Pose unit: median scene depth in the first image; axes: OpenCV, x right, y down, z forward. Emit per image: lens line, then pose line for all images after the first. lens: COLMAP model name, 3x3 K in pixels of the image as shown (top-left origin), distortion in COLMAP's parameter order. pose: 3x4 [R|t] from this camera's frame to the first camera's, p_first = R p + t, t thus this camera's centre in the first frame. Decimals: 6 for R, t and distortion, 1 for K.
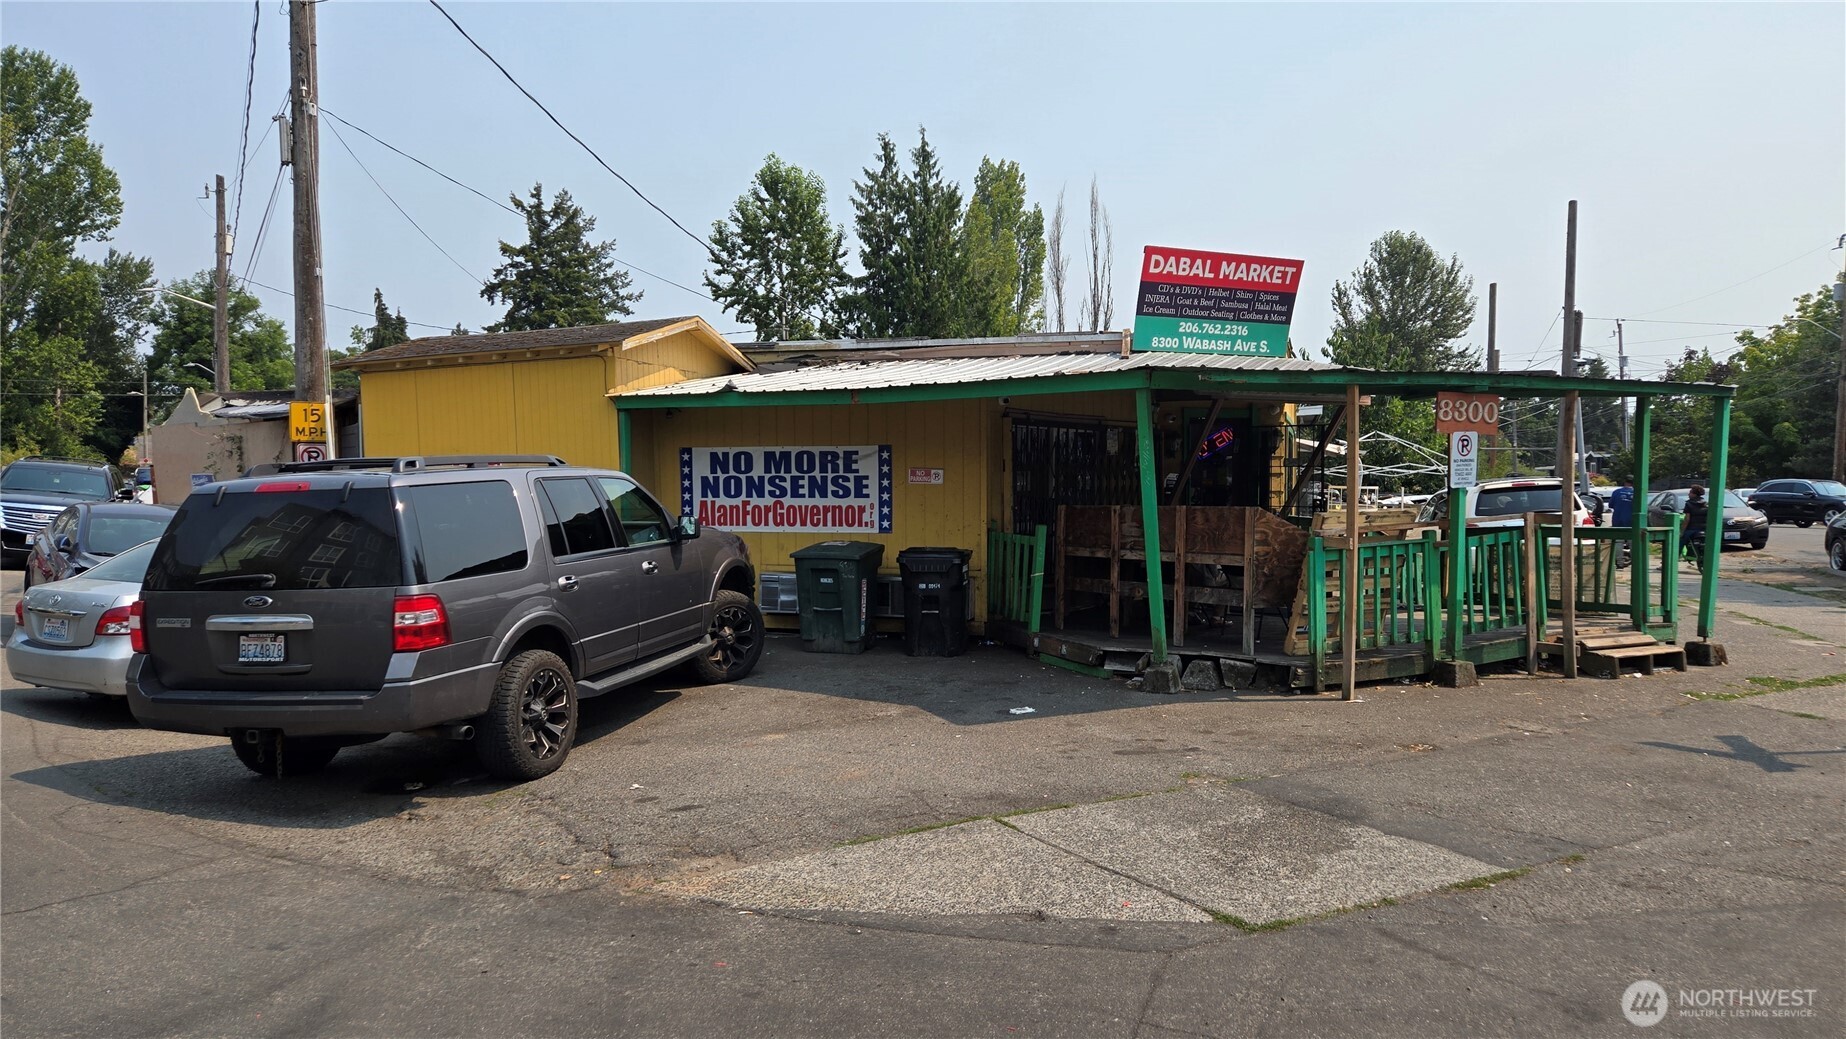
lens RADIAL K [[1213.2, 0, 944.4], [0, 1213.2, 527.8], [0, 0, 1]] dist [0.063553, -0.043071]
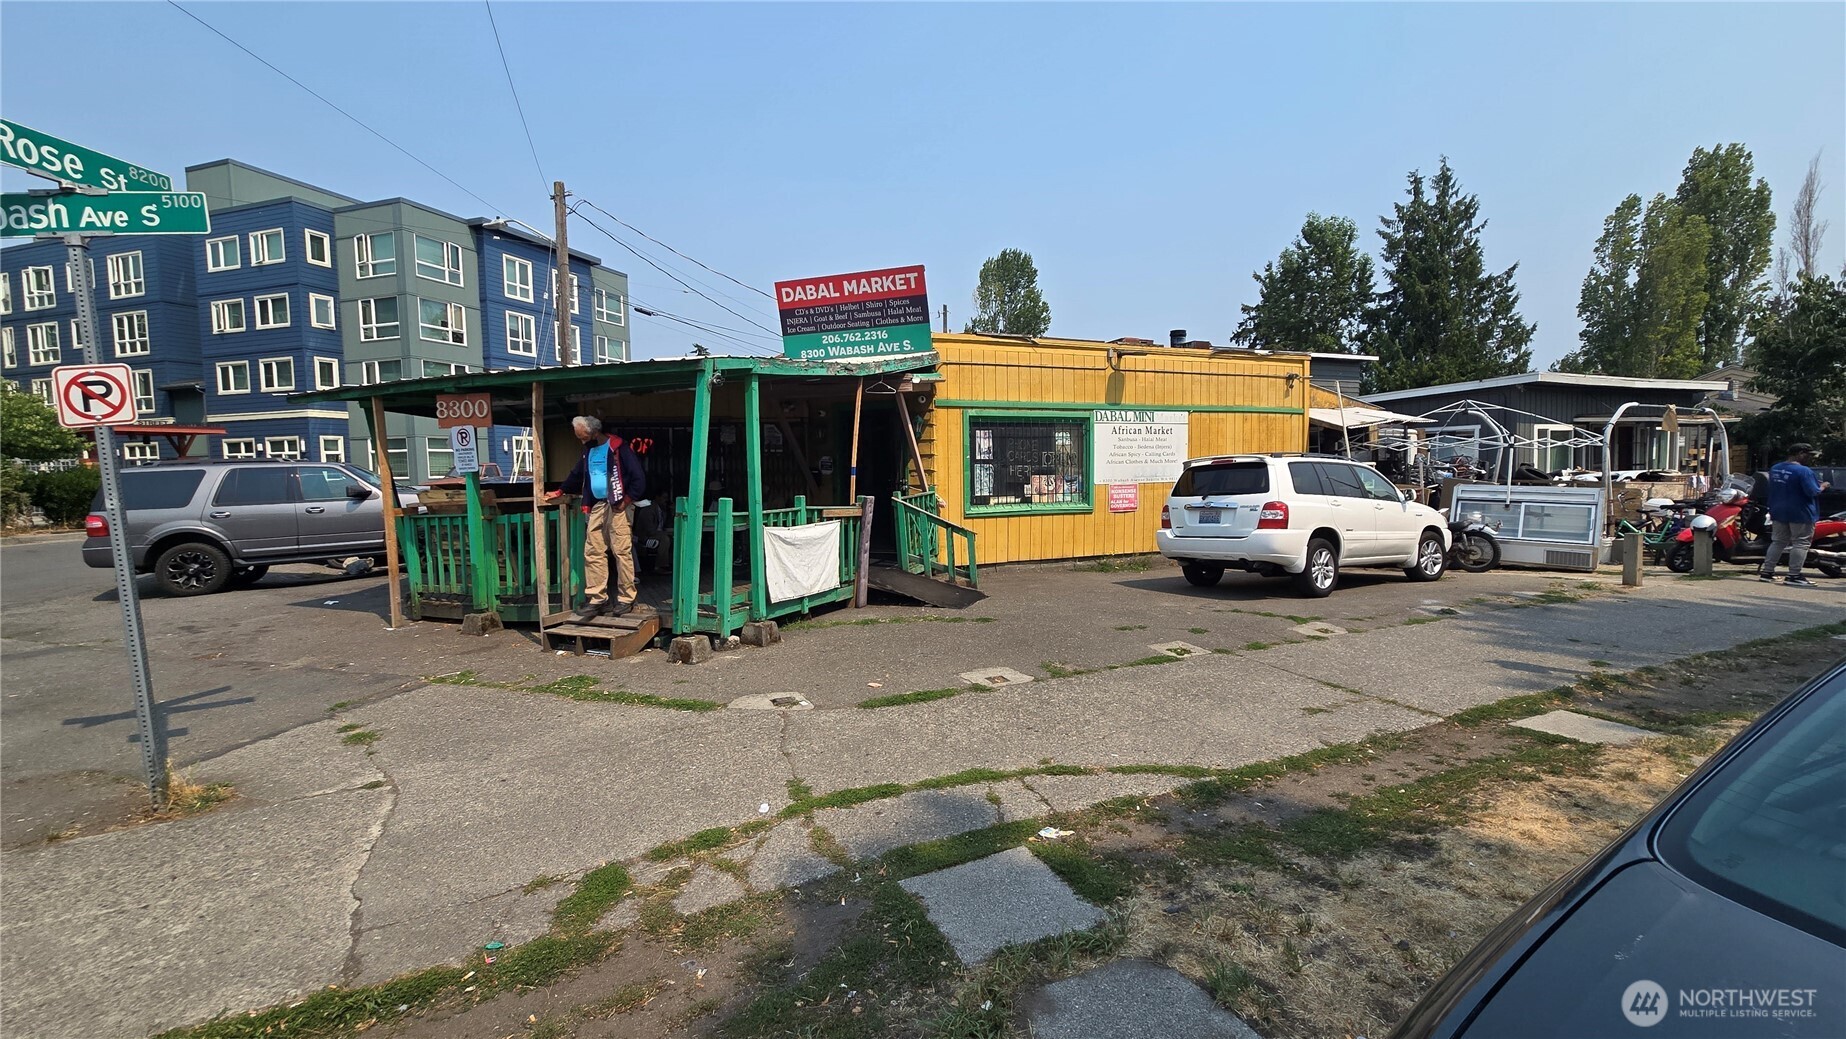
lens RADIAL K [[754.3, 0, 946.2], [0, 754.3, 524.4], [0, 0, 1]] dist [-0.000537, 0.000145]
pose [[0.677462, 0.049317, -0.733903, 0.827755], [-0.012725, 0.998386, 0.055343, -0.017495], [0.735448, -0.028154, 0.676996, 0.533651]]
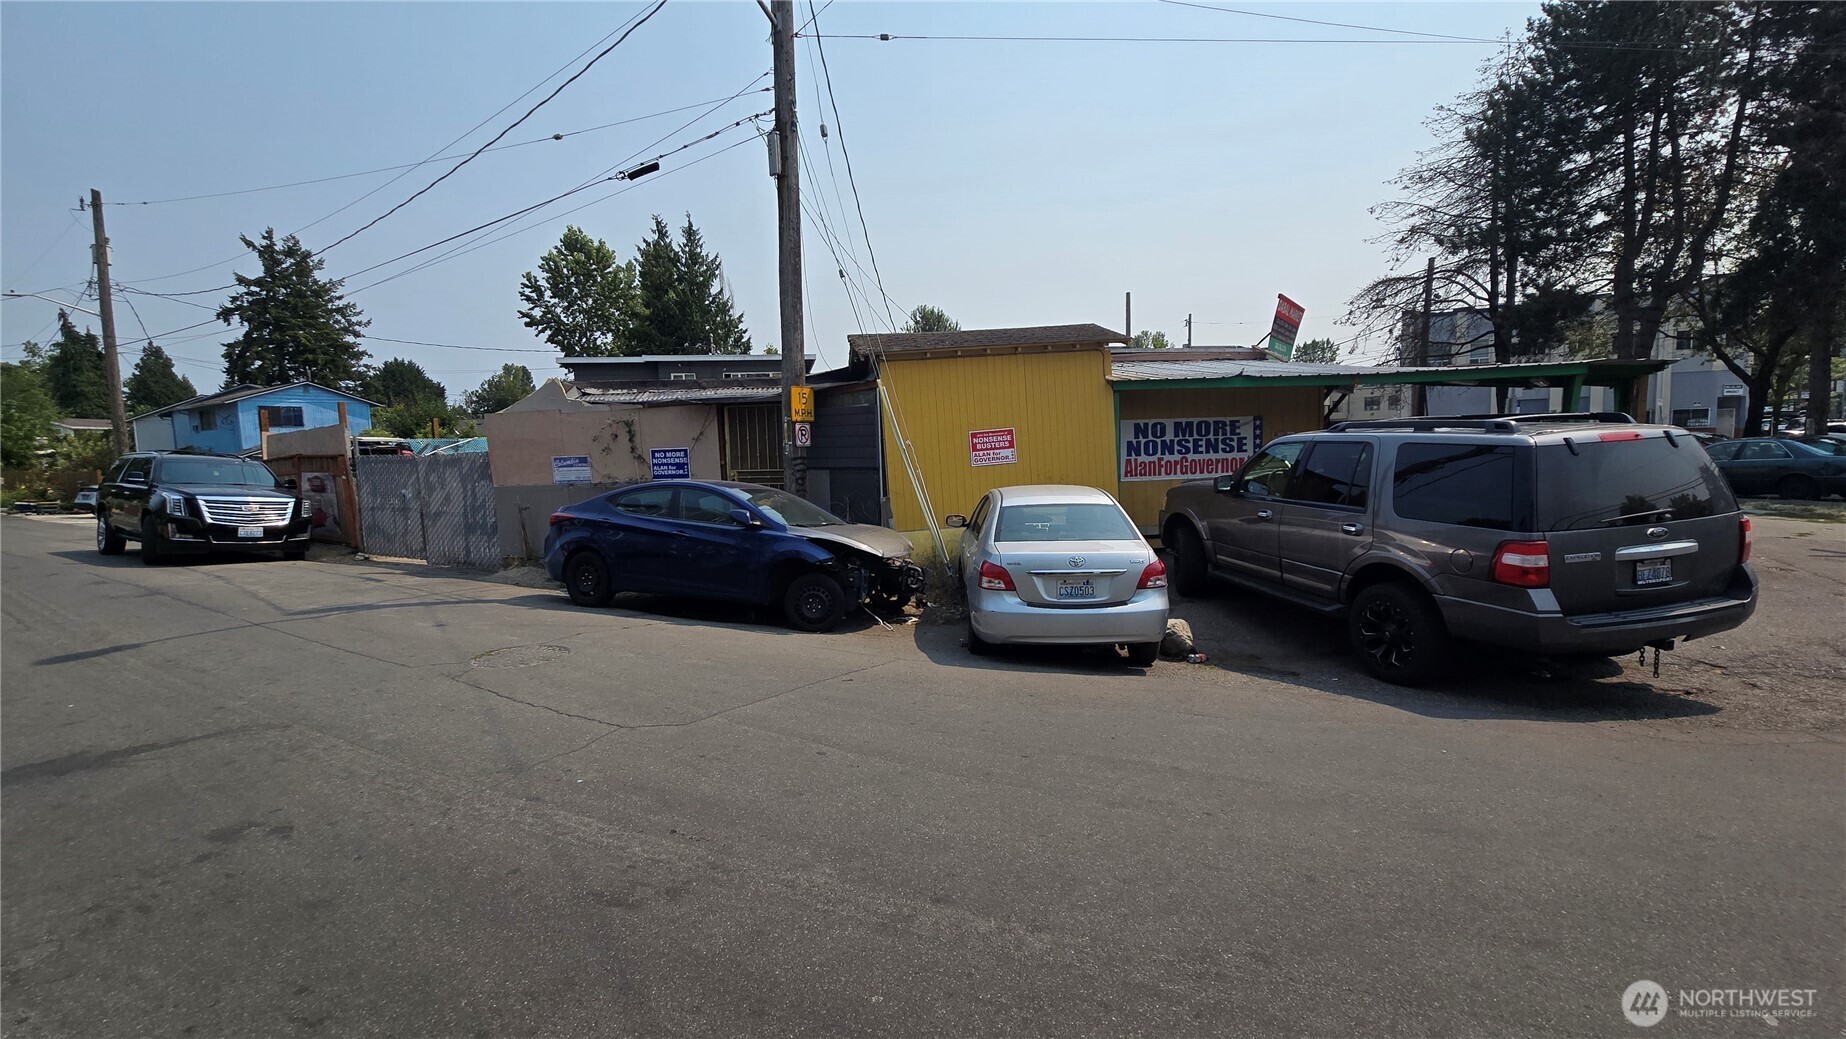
lens RADIAL K [[746.6, 0, 930.1], [0, 746.6, 503.5], [0, 0, 1]] dist [0.000029, 0.000007]
pose [[0.898699, -0.059999, 0.434443, -0.653015], [0.048420, 0.998116, 0.037682, -0.012374], [-0.435886, -0.012830, 0.899911, 0.287689]]
